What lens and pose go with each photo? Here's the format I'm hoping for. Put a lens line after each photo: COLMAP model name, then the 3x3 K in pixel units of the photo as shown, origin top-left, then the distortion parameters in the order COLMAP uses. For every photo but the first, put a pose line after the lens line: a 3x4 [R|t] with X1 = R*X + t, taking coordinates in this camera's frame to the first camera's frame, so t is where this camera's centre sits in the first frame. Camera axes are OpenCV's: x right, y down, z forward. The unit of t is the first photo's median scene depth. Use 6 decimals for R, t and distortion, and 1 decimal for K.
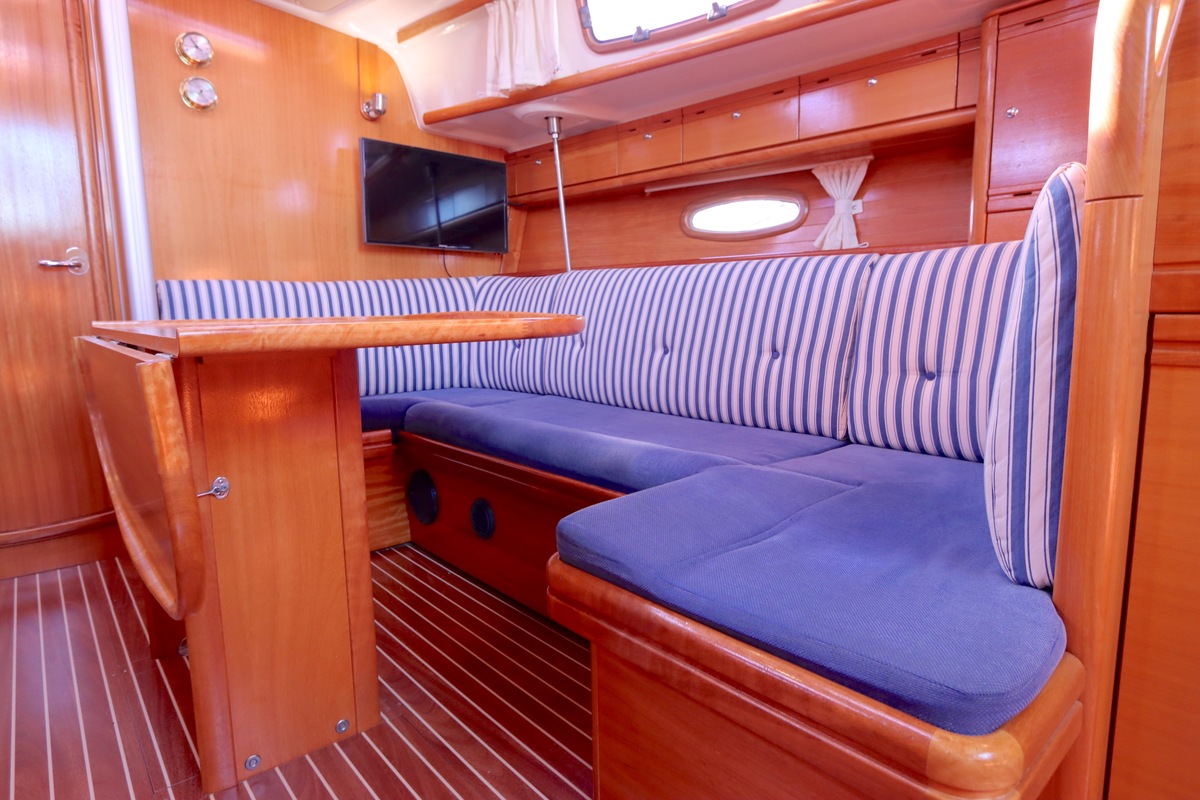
lens RADIAL K [[668.8, 0, 598.9], [0, 668.8, 397.6], [0, 0, 1]] dist [-0.017758, 0.006298]
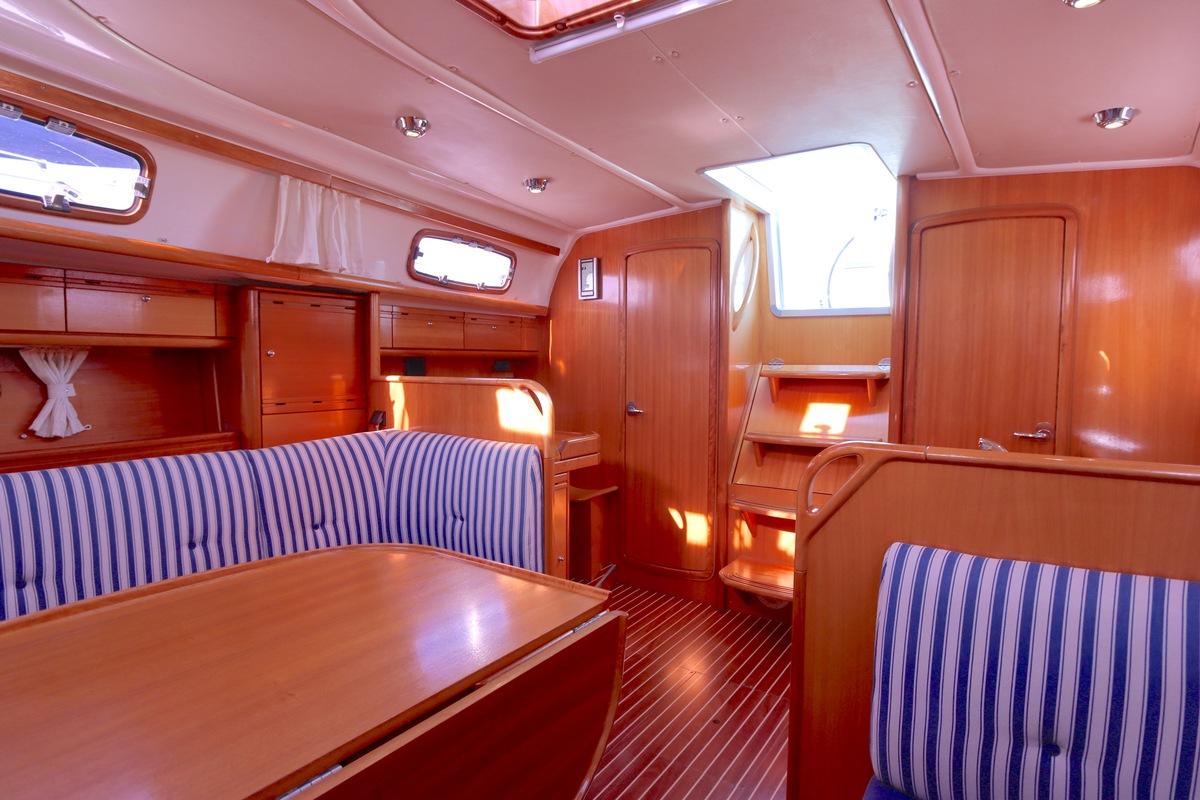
lens RADIAL K [[668.8, 0, 578.5], [0, 668.8, 387.0], [0, 0, 1]] dist [-0.017758, 0.006298]
pose [[-0.245241, -0.034244, 0.968857, -0.795579], [0.119023, 0.990752, 0.065146, -0.262658], [-0.962128, 0.131293, -0.238898, 0.486206]]
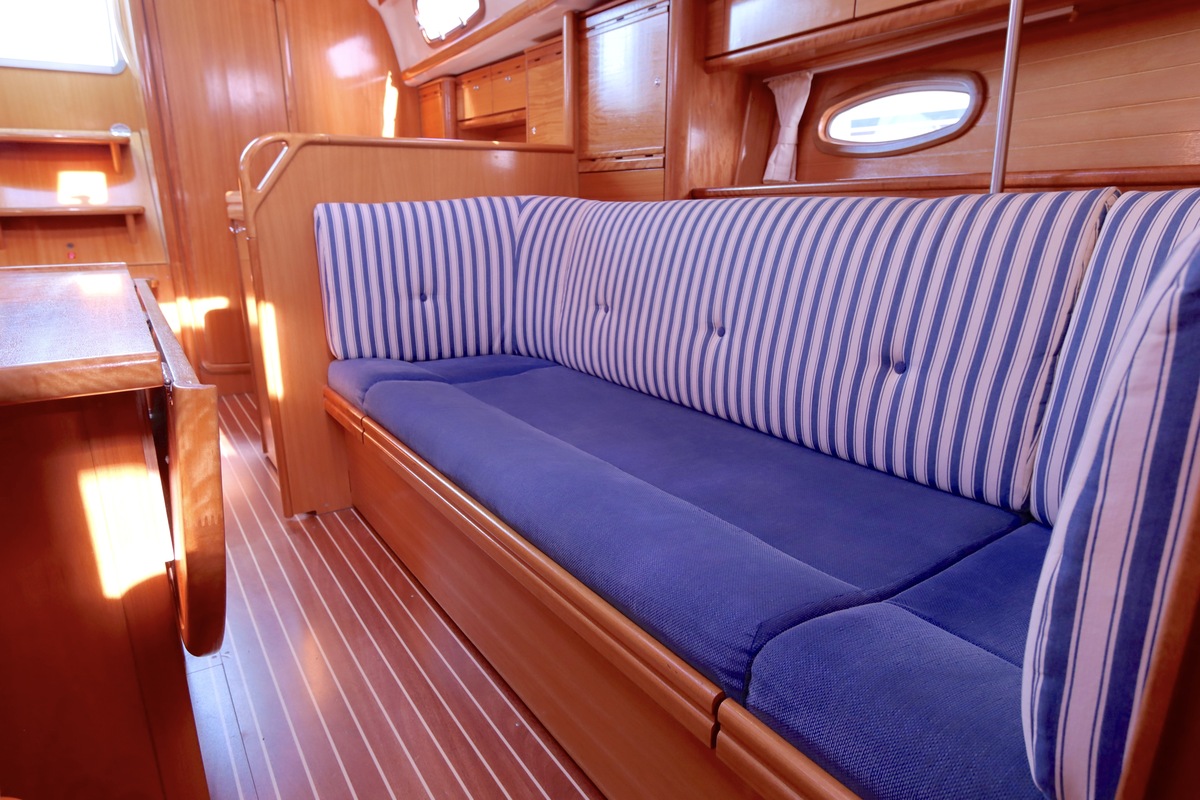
lens RADIAL K [[730.2, 0, 612.2], [0, 730.2, 405.0], [0, 0, 1]] dist [0.011622, -0.005761]
pose [[-0.990700, -0.018517, 0.134800, -0.815483], [0.036874, 0.917086, 0.396981, -0.184692], [-0.130974, 0.398259, -0.907874, 0.999519]]
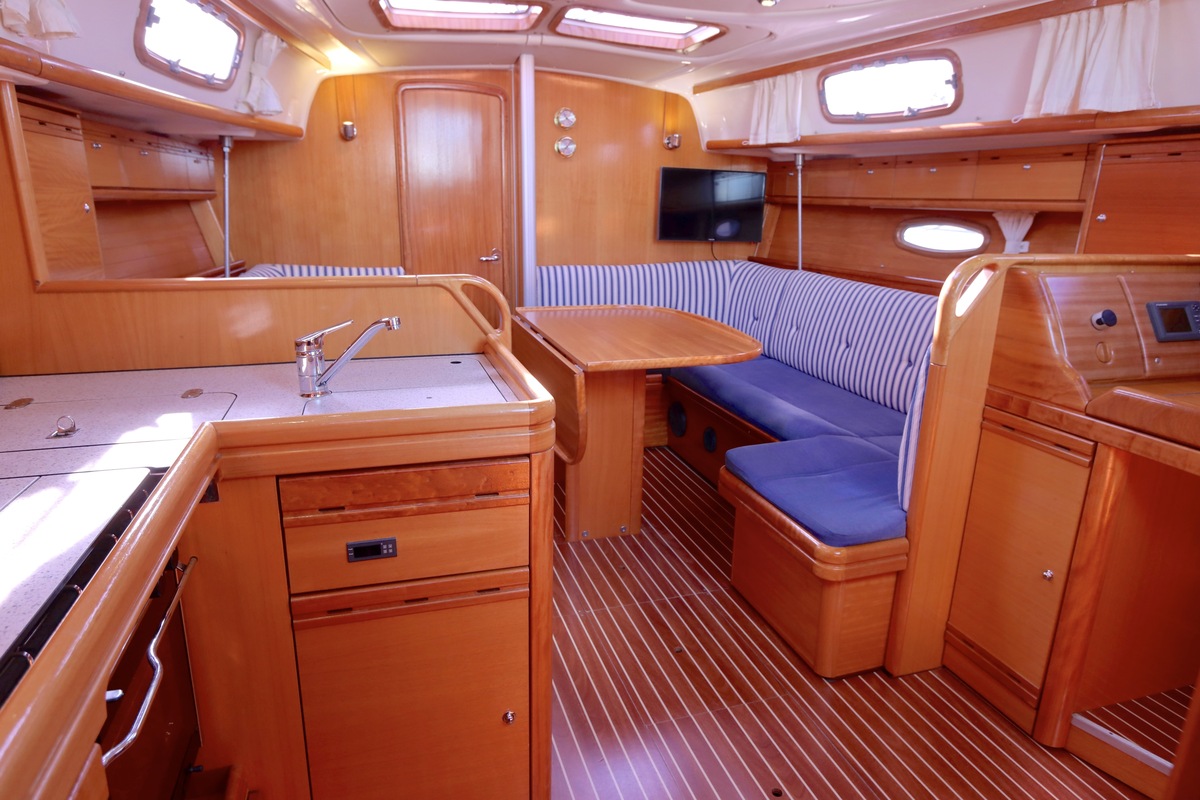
lens RADIAL K [[711.8, 0, 597.7], [0, 711.8, 392.2], [0, 0, 1]] dist [-0.017099, 0.007231]
pose [[0.916008, 0.132758, -0.378556, 0.187903], [-0.081674, 0.985606, 0.148017, -0.145220], [0.392758, -0.104667, 0.913666, -0.587101]]
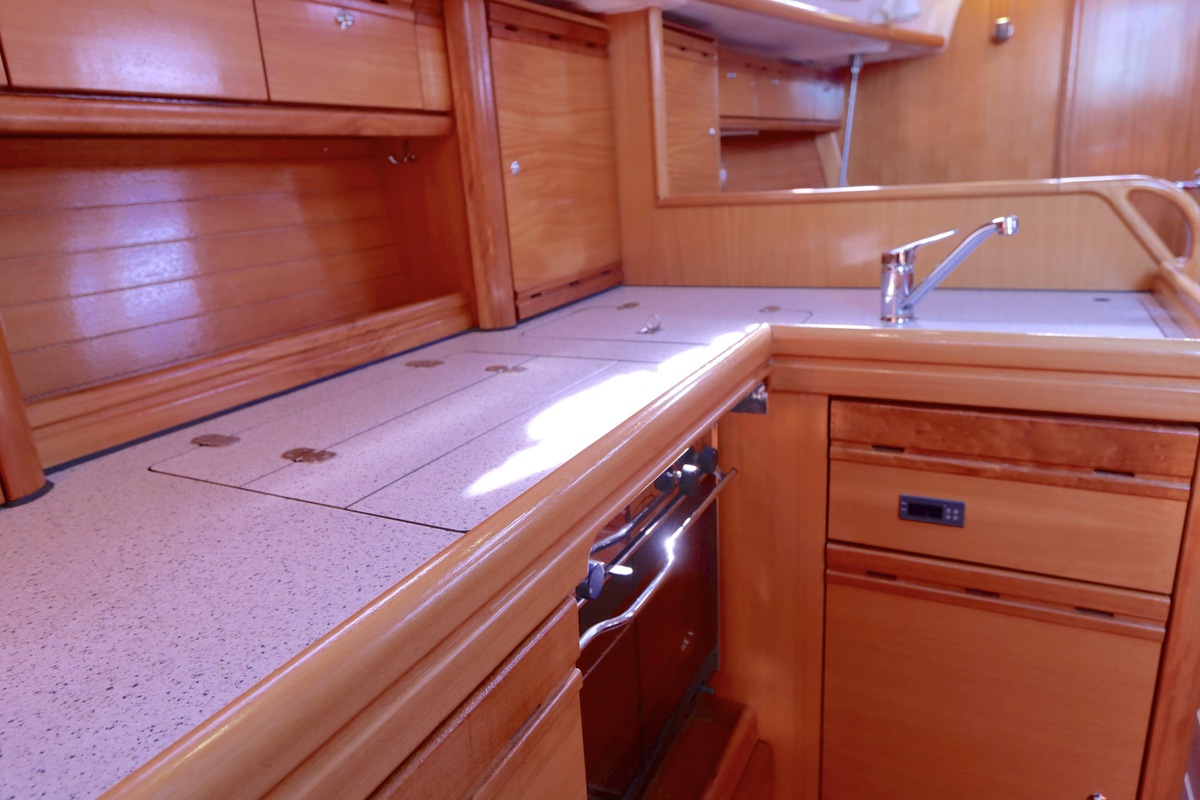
lens RADIAL K [[786.0, 0, 592.1], [0, 786.0, 395.1], [0, 0, 1]] dist [-0.025856, 0.012554]
pose [[0.359392, 0.249050, -0.899339, 0.170752], [-0.060287, 0.967913, 0.243948, -0.101305], [0.931237, -0.033455, 0.362875, -0.528525]]
